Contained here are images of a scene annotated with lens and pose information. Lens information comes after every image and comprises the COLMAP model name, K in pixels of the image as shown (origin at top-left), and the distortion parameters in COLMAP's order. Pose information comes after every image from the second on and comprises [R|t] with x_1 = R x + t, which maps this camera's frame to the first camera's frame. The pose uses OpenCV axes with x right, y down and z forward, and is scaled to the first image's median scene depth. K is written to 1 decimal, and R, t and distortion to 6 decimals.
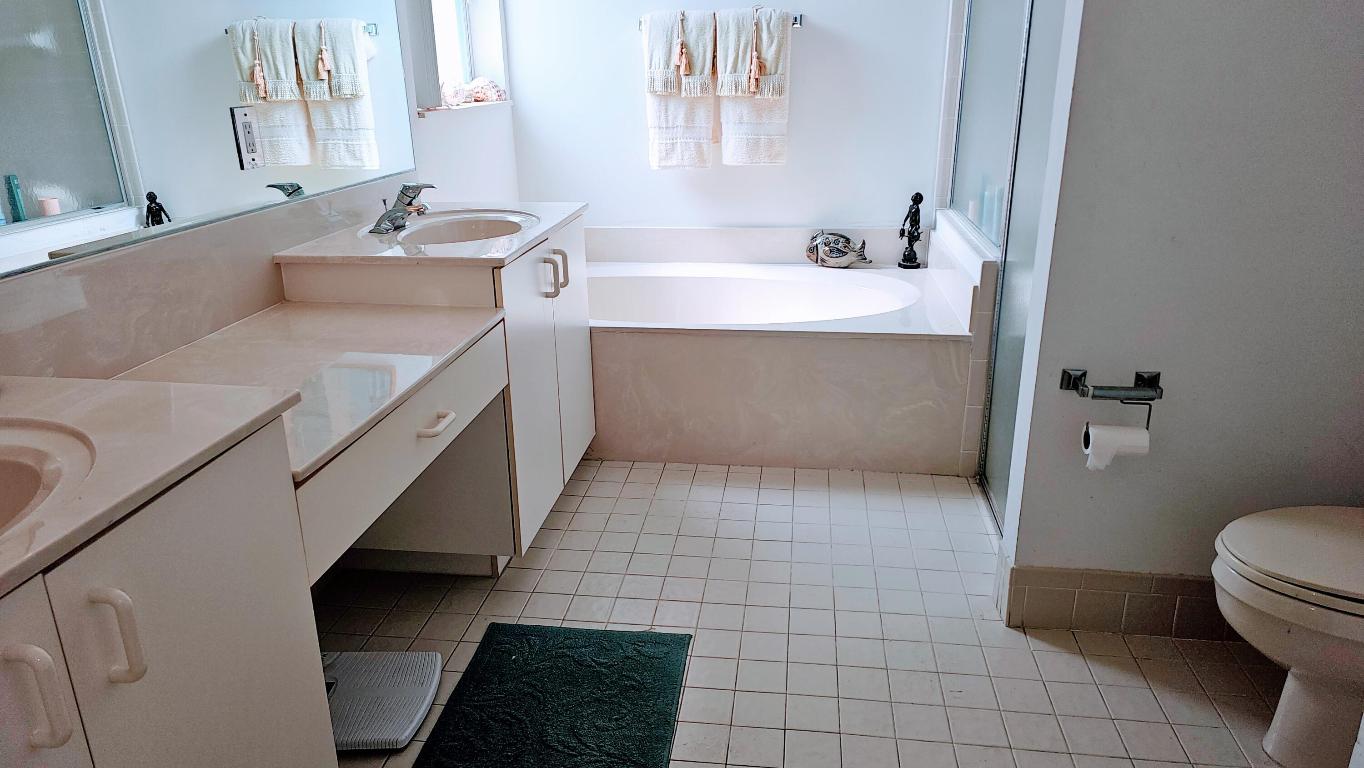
lens RADIAL K [[908.3, 0, 686.9], [0, 908.3, 386.2], [0, 0, 1]] dist [0.115578, -0.151178]
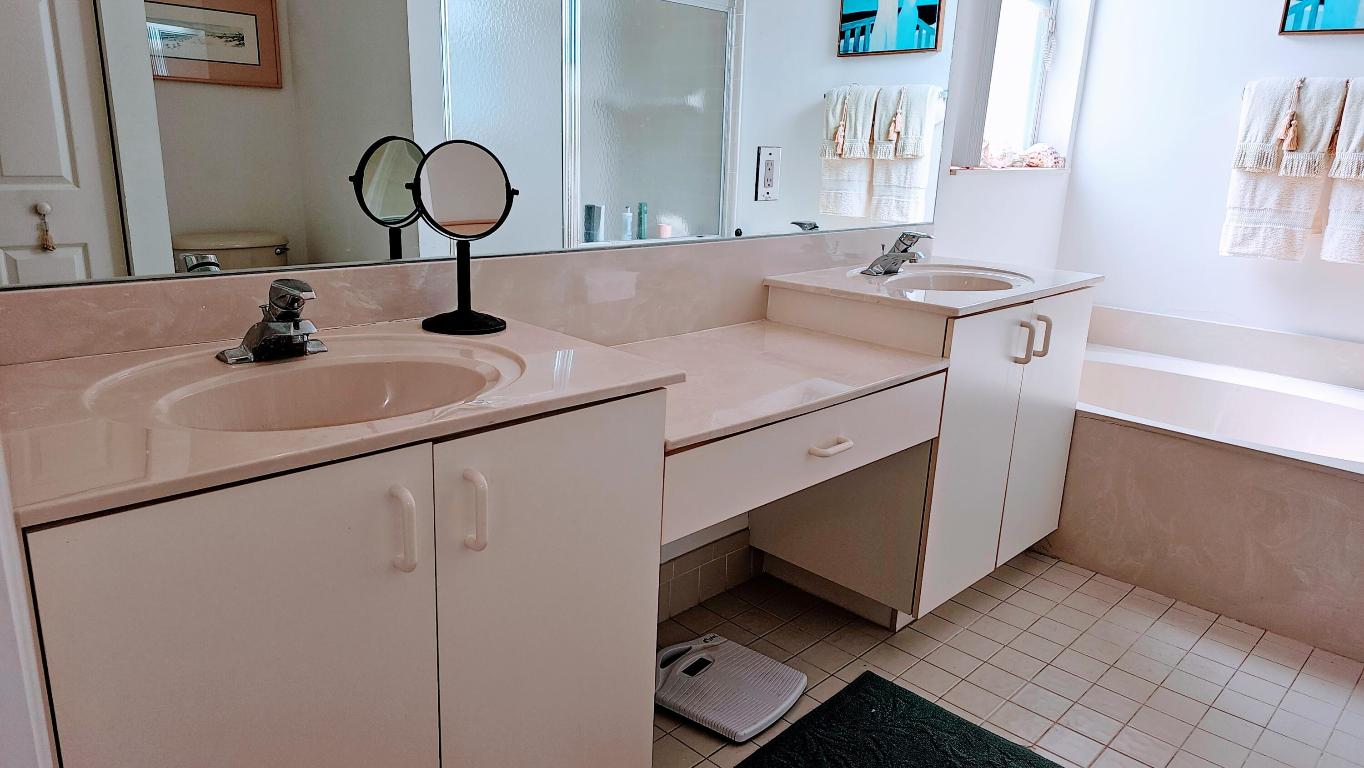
lens RADIAL K [[915.6, 0, 679.9], [0, 915.6, 389.0], [0, 0, 1]] dist [0.069412, -0.061217]
pose [[0.801277, 0.204286, -0.562336, 0.076720], [-0.246574, 0.969124, 0.000719, 0.009266], [0.545120, 0.138082, 0.826908, 0.020938]]
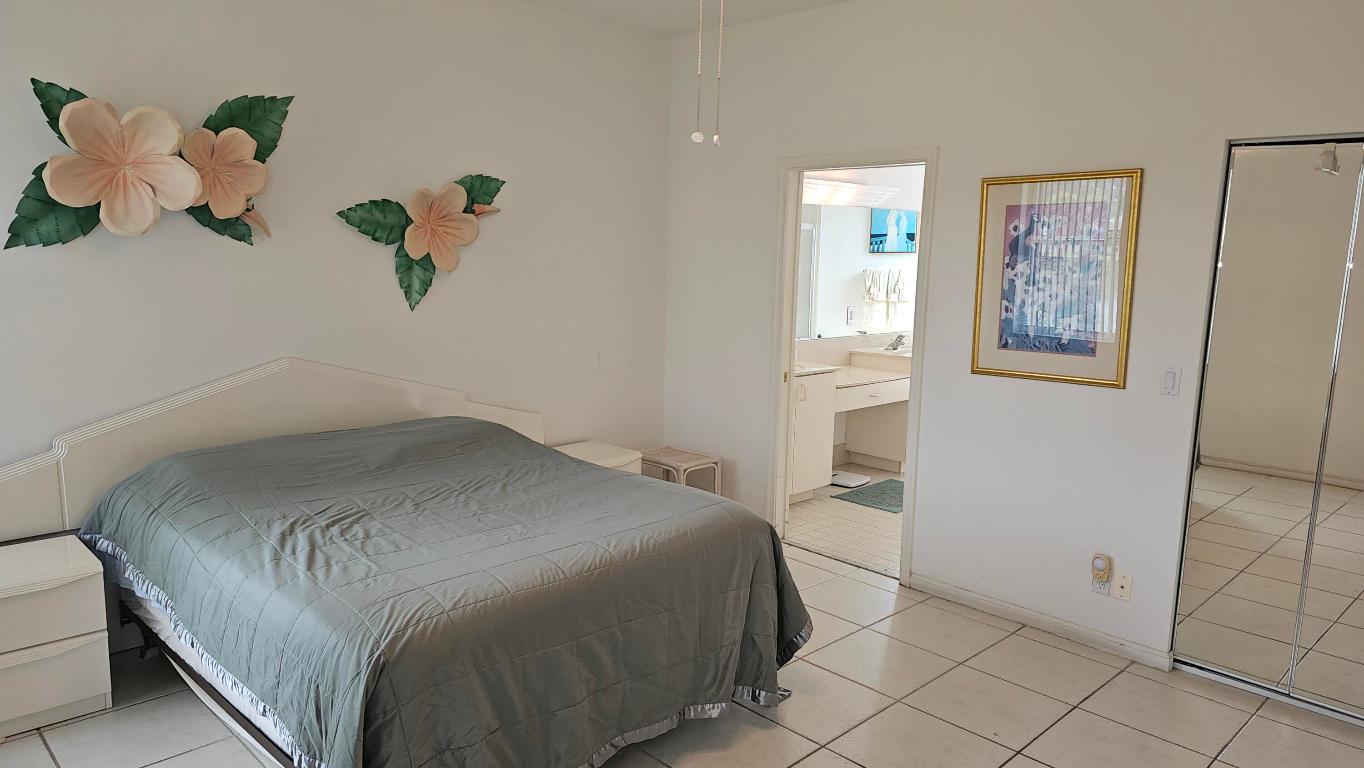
lens RADIAL K [[908.3, 0, 686.9], [0, 908.3, 386.2], [0, 0, 1]] dist [0.115578, -0.151178]
pose [[0.789932, 0.126937, -0.599912, 0.627447], [-0.237484, 0.965319, -0.108451, 0.280687], [0.565340, 0.228138, 0.792682, -1.111529]]
